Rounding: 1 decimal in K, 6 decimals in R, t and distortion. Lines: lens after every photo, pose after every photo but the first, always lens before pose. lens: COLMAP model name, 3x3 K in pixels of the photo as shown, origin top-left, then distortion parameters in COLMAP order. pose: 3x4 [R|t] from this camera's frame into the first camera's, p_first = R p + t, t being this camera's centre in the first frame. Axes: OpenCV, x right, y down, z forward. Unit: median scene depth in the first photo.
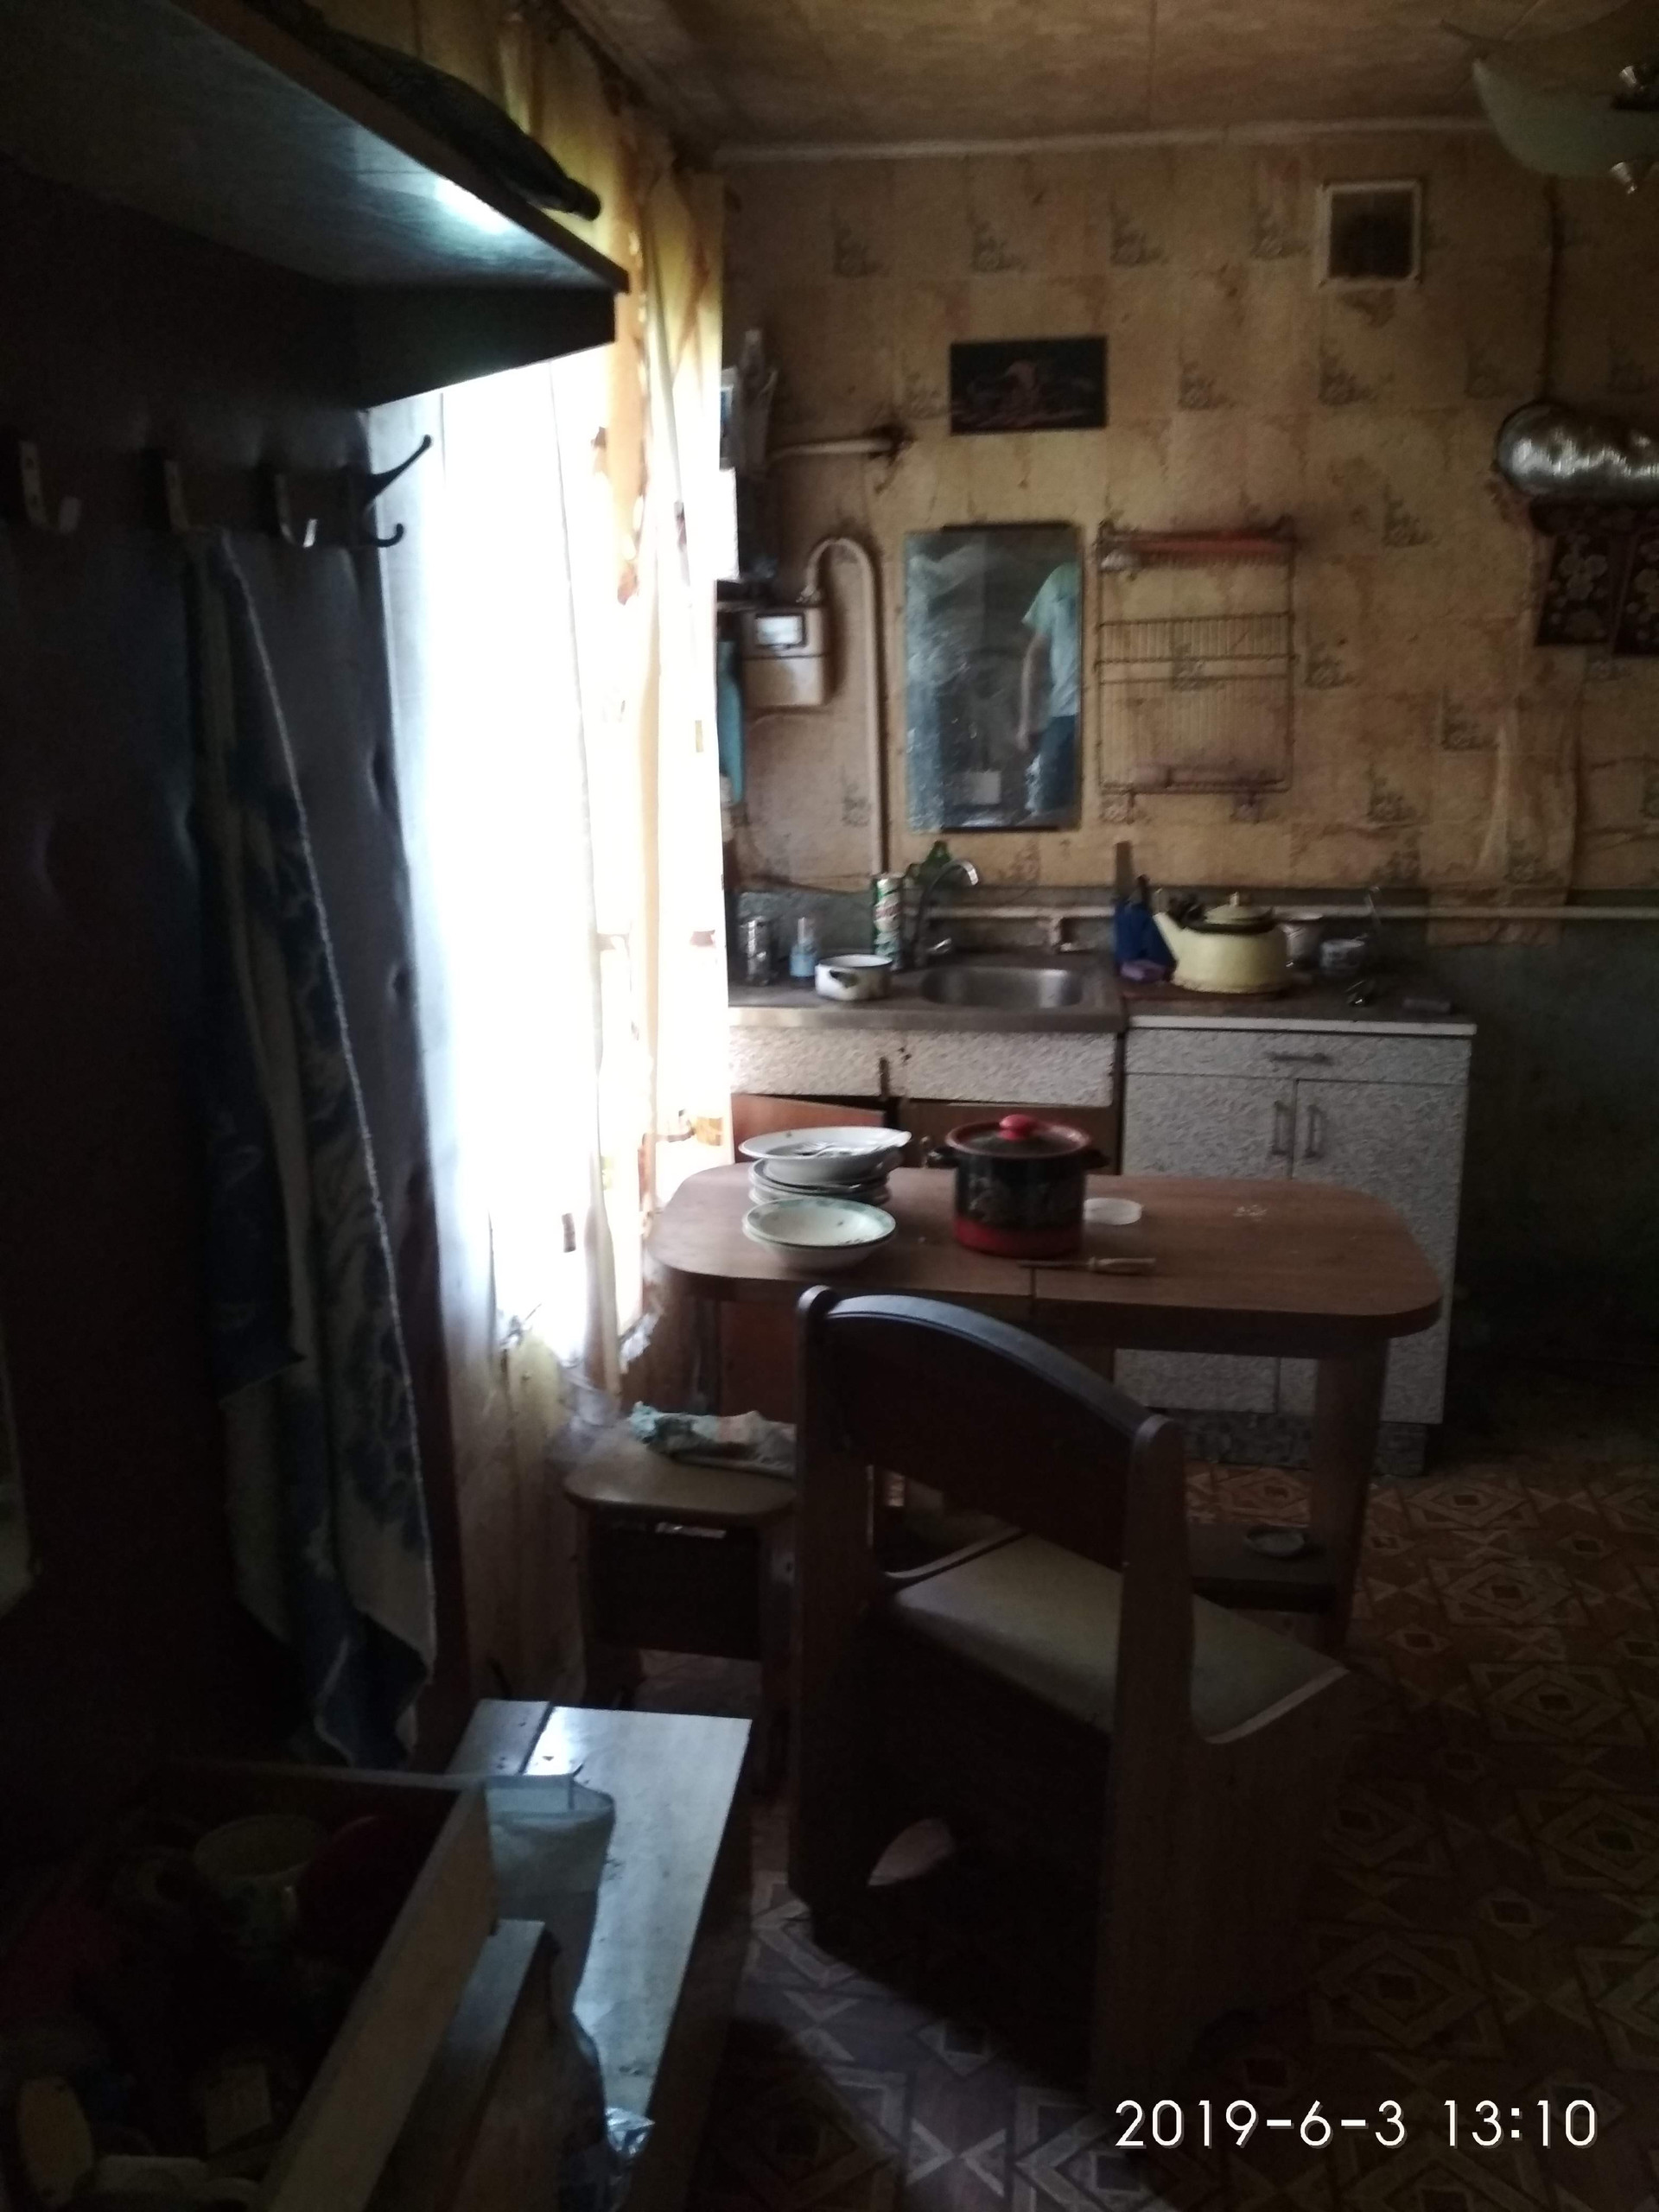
lens RADIAL K [[1971.8, 0, 805.2], [0, 1971.8, 1093.4], [0, 0, 1]] dist [0.112660, -0.230312]
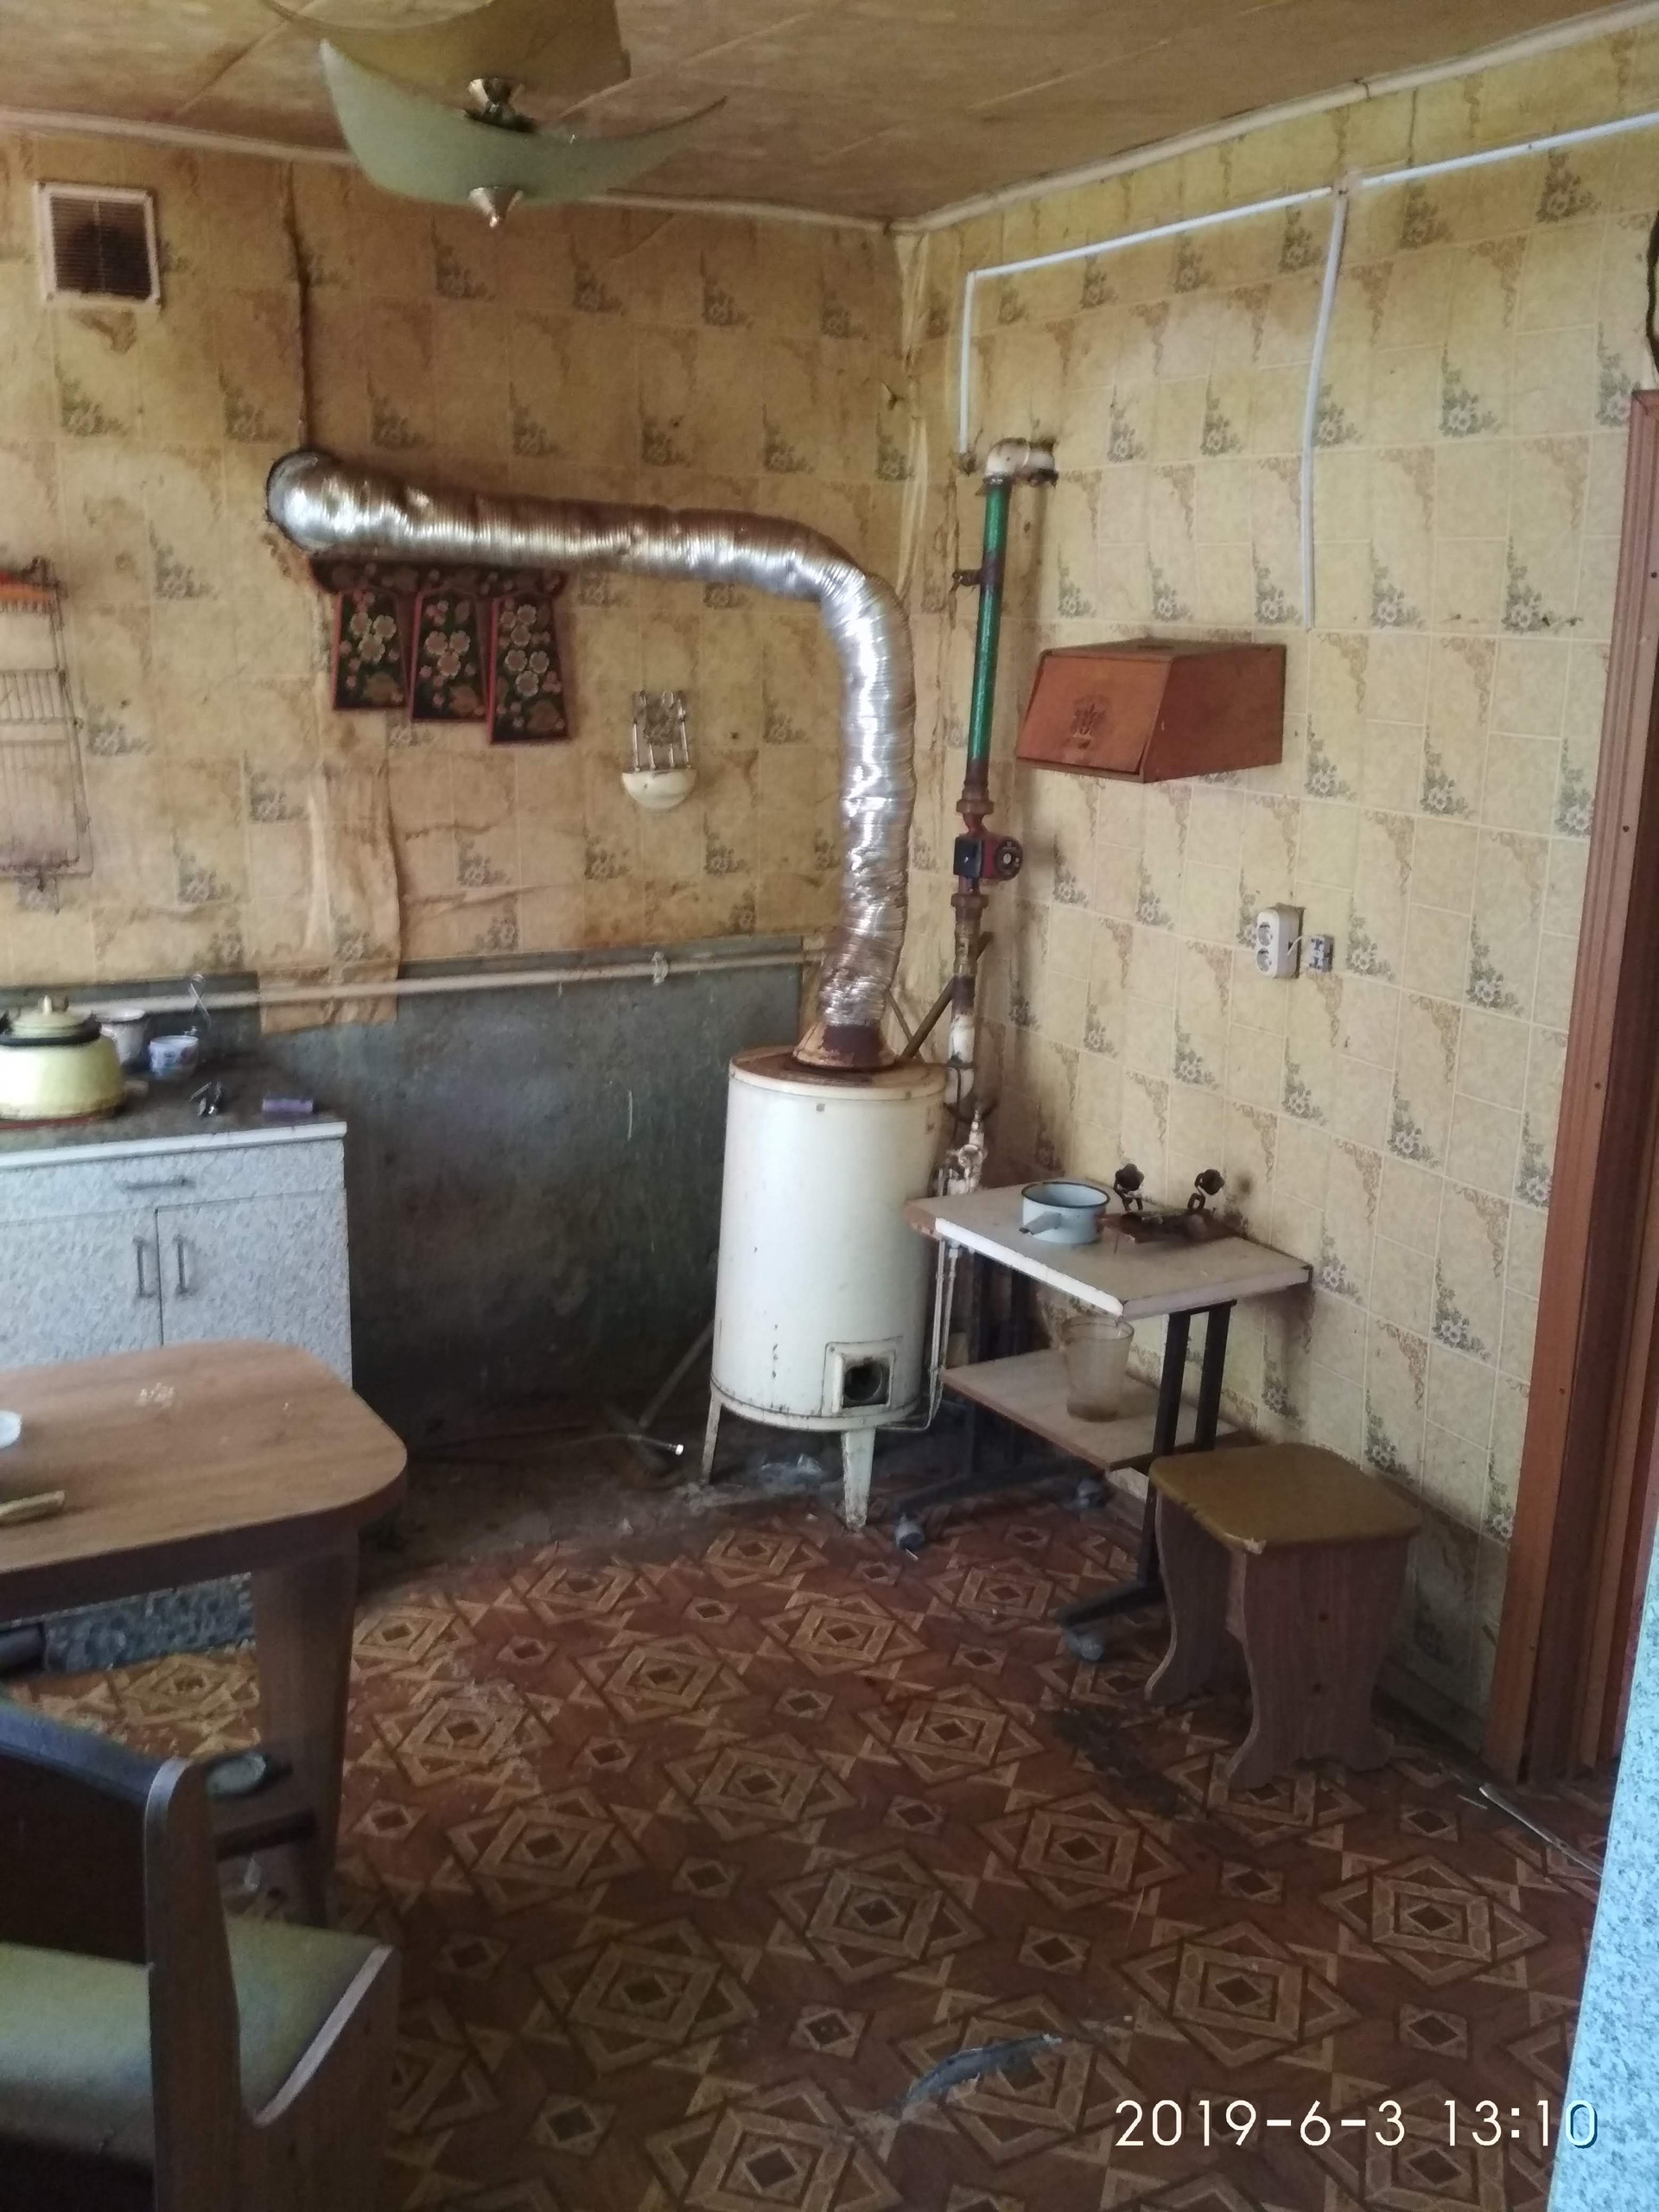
lens RADIAL K [[1971.8, 0, 805.2], [0, 1971.8, 1093.4], [0, 0, 1]] dist [0.112660, -0.230312]
pose [[0.807257, -0.115735, 0.578742, -0.019321], [0.125894, 0.991783, 0.022730, -0.038903], [-0.576617, 0.054511, 0.815194, 0.119310]]
